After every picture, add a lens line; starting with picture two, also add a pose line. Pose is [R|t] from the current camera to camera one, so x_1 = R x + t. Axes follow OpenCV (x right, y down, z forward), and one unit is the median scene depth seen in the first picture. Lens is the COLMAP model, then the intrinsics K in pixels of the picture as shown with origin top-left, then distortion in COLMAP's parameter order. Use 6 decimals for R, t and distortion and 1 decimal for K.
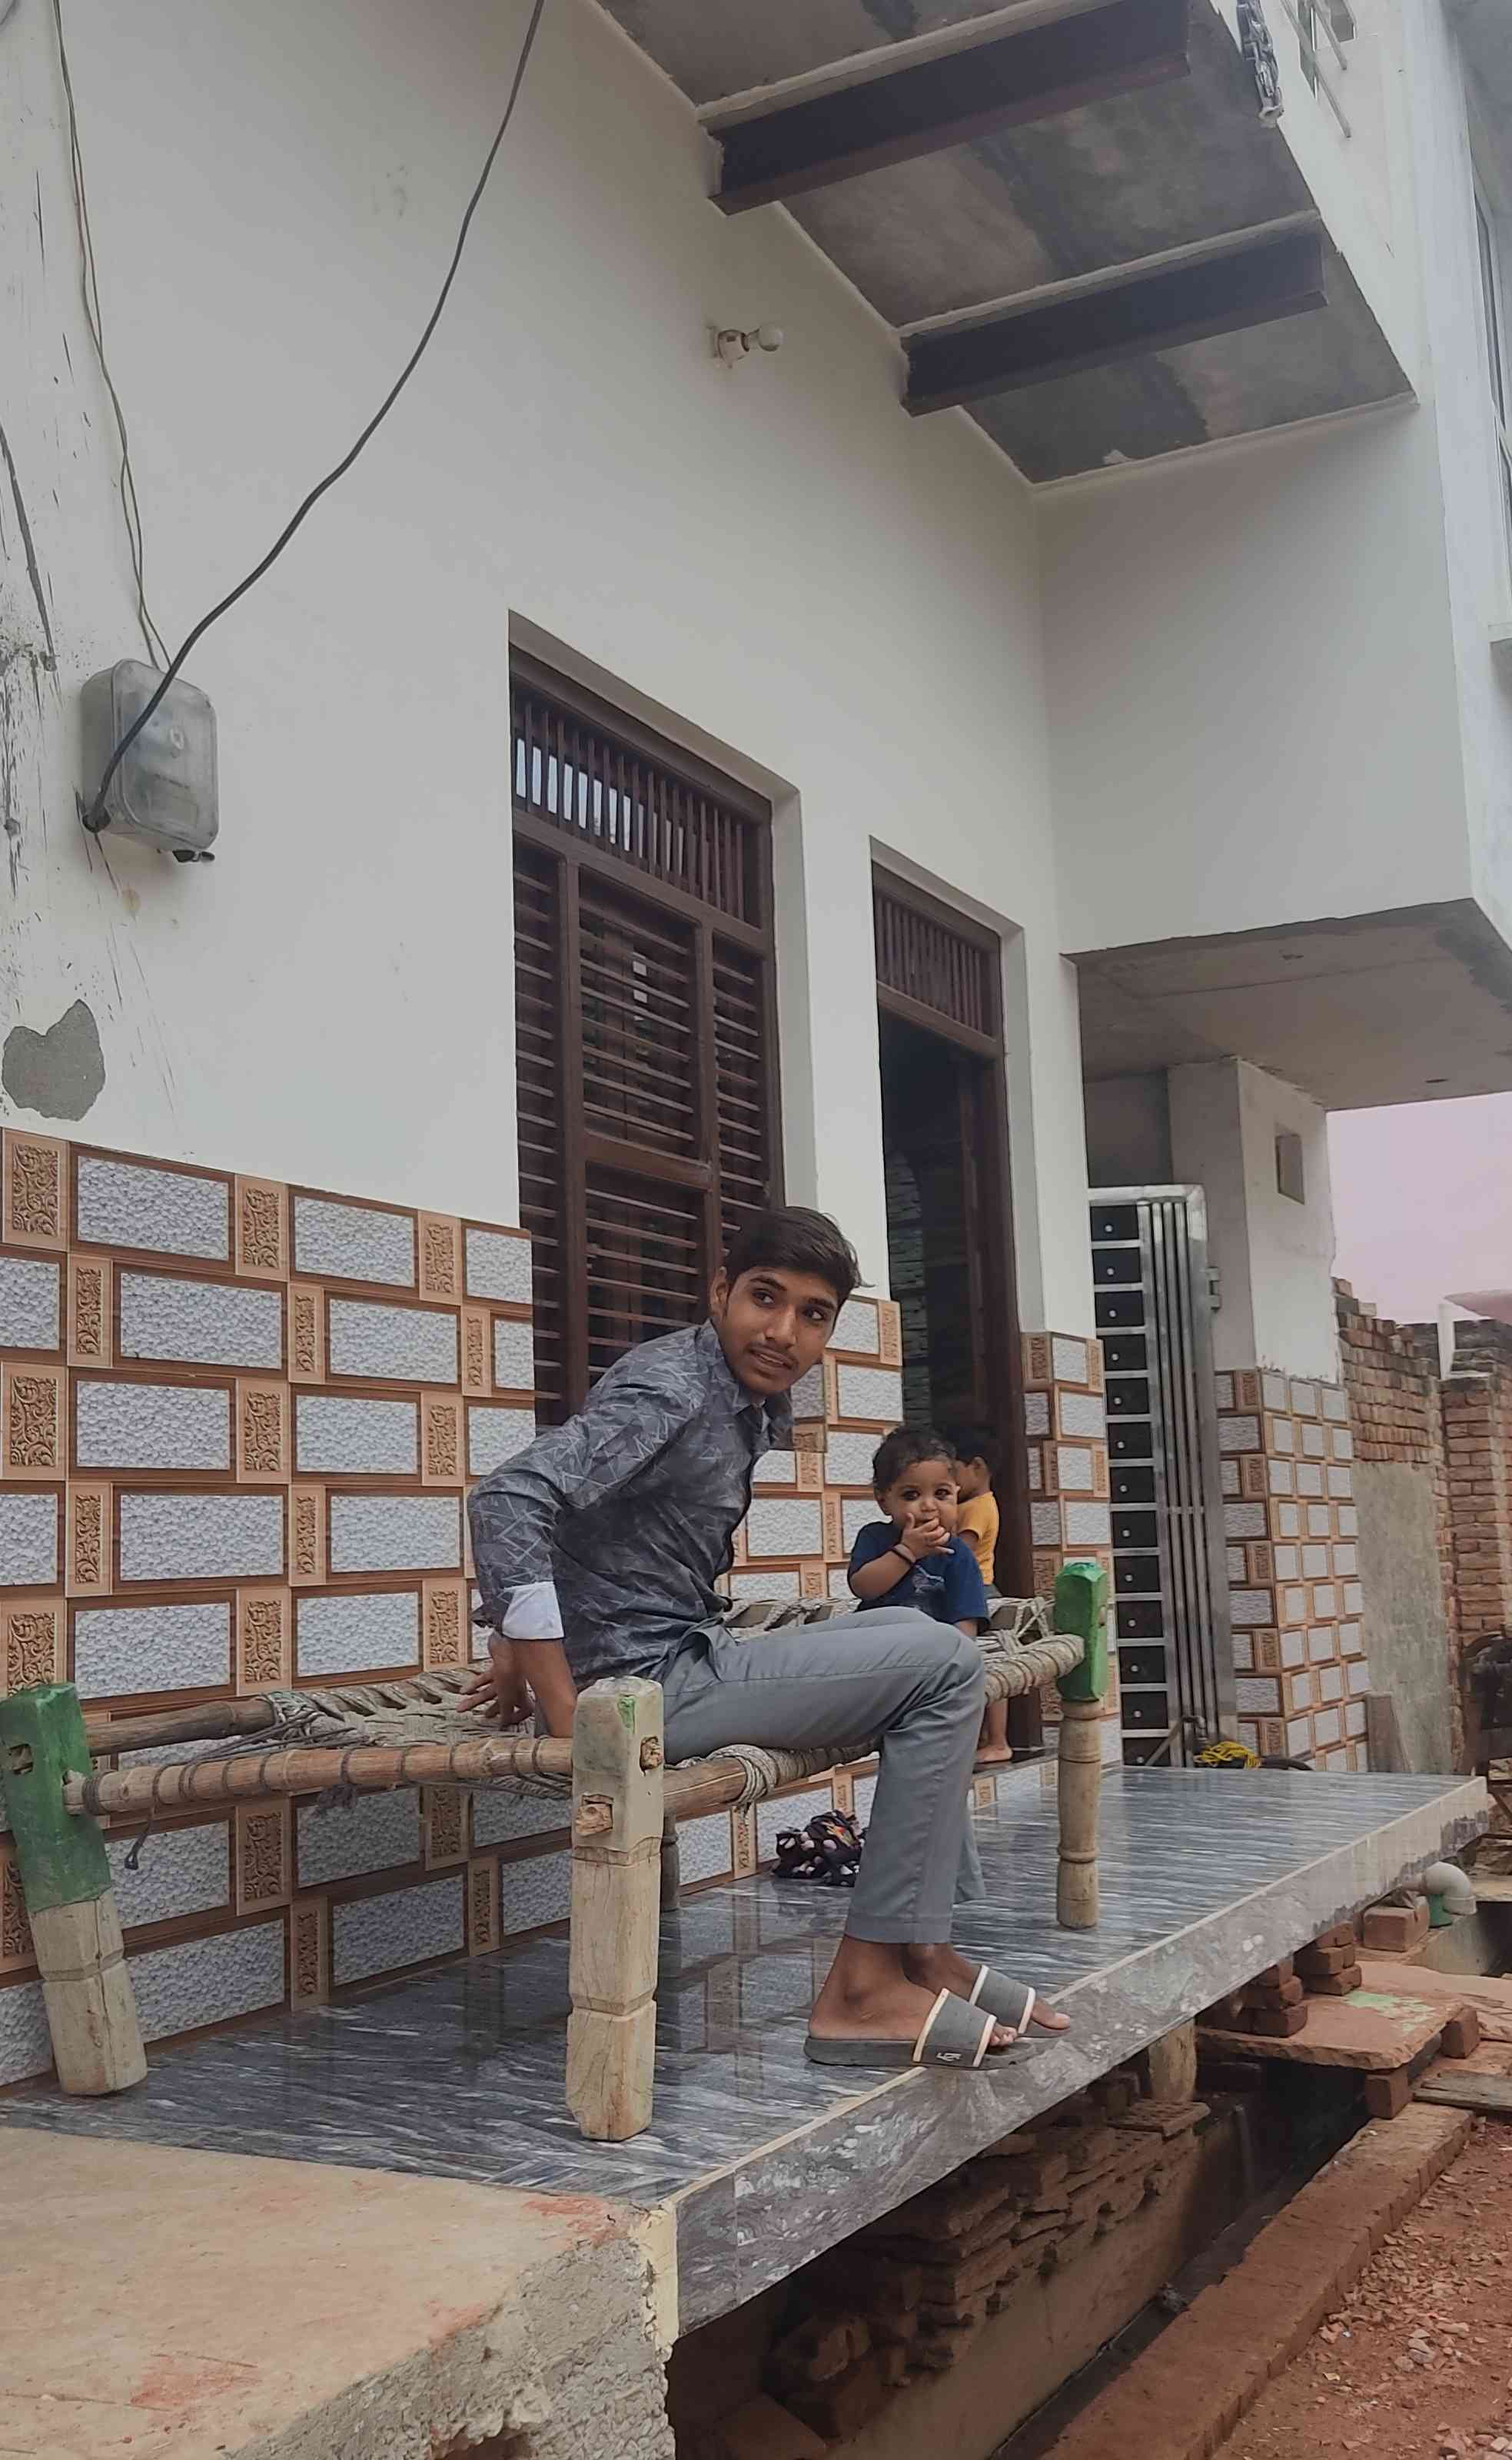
lens RADIAL K [[2387.6, 0, 758.0], [0, 2387.6, 1228.8], [0, 0, 1]] dist [0.034911, 0.000000]
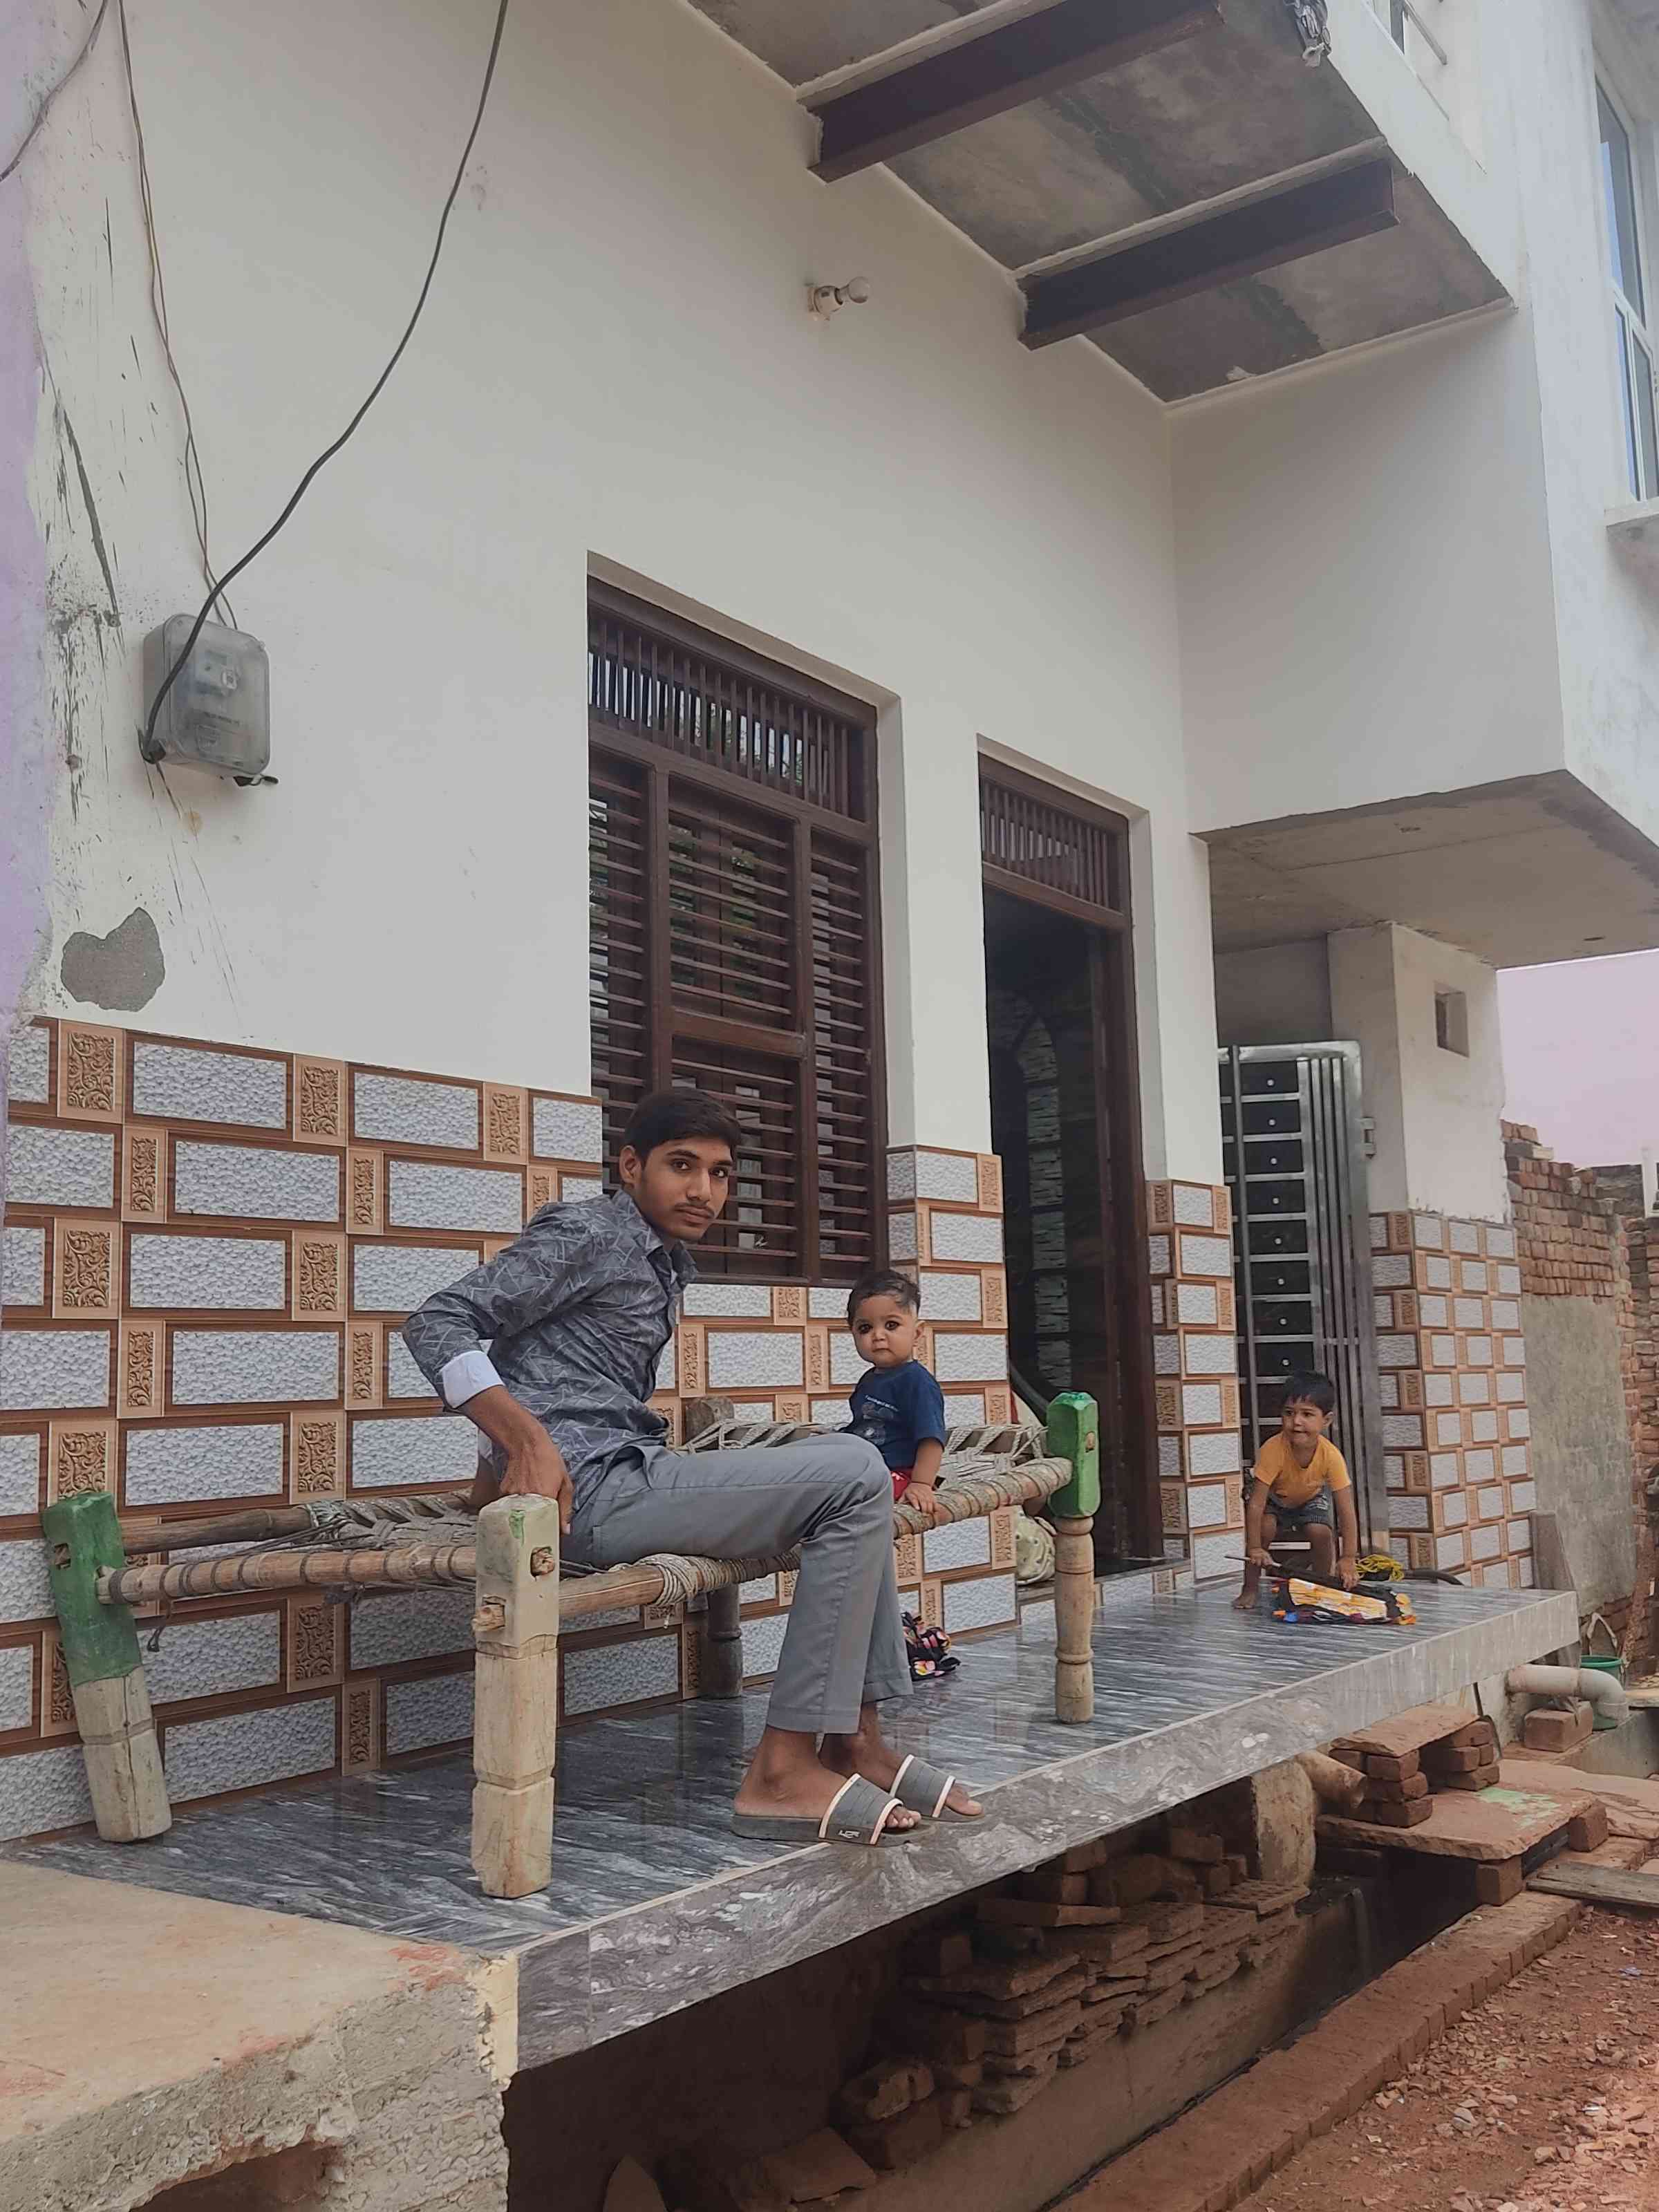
lens RADIAL K [[2143.5, 0, 825.9], [0, 2143.5, 1106.3], [0, 0, 1]] dist [0.024307, 0.000000]
pose [[0.989986, -0.013822, -0.140485, 0.144900], [0.015245, 0.999843, 0.009055, -0.002479], [0.140338, -0.011106, 0.990041, 0.006290]]
